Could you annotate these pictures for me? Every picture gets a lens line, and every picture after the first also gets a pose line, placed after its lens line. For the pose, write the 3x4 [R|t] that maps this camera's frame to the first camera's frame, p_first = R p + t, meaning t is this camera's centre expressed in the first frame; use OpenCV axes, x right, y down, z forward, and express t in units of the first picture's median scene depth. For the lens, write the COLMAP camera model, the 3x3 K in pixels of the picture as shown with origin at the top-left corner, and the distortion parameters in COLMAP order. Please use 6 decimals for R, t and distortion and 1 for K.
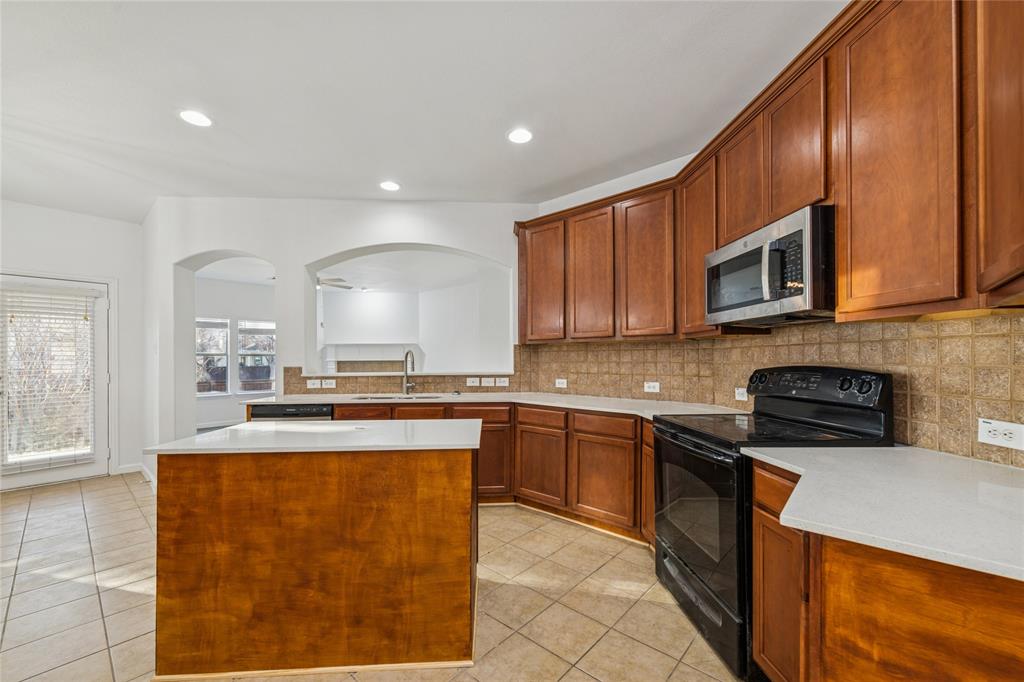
lens RADIAL K [[409.8, 0, 503.8], [0, 409.8, 357.5], [0, 0, 1]] dist [0.006372, -0.002588]
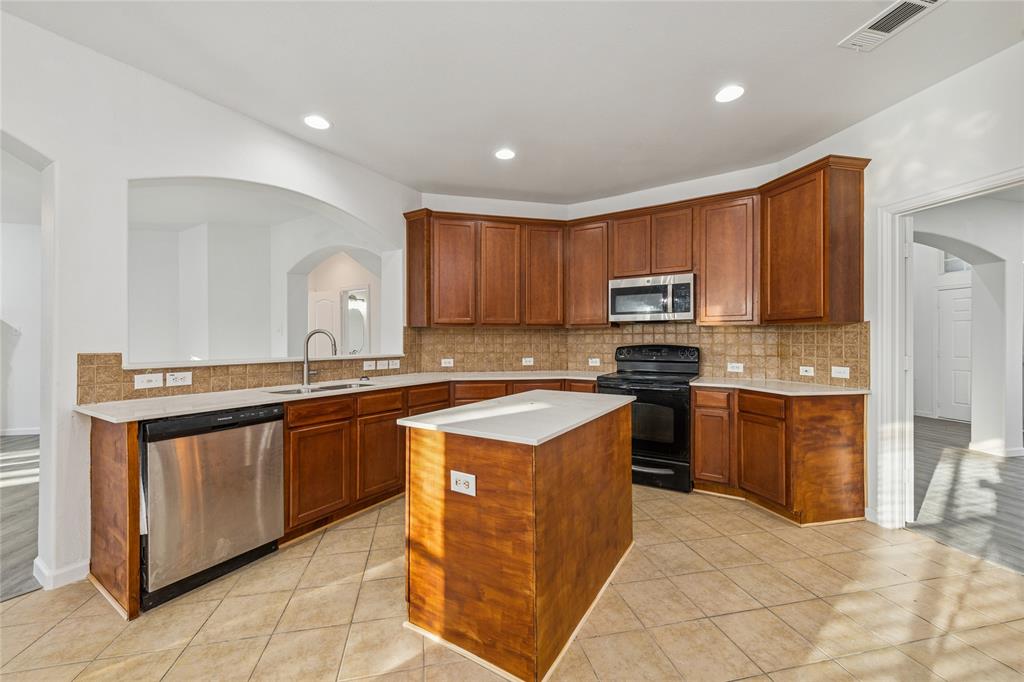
lens RADIAL K [[409.8, 0, 518.0], [0, 409.8, 338.8], [0, 0, 1]] dist [0.006372, -0.002588]
pose [[0.563891, 0.007702, 0.825813, -0.690672], [-0.005152, 0.999970, -0.005809, 0.003444], [-0.825833, -0.000979, 0.563914, 0.221434]]
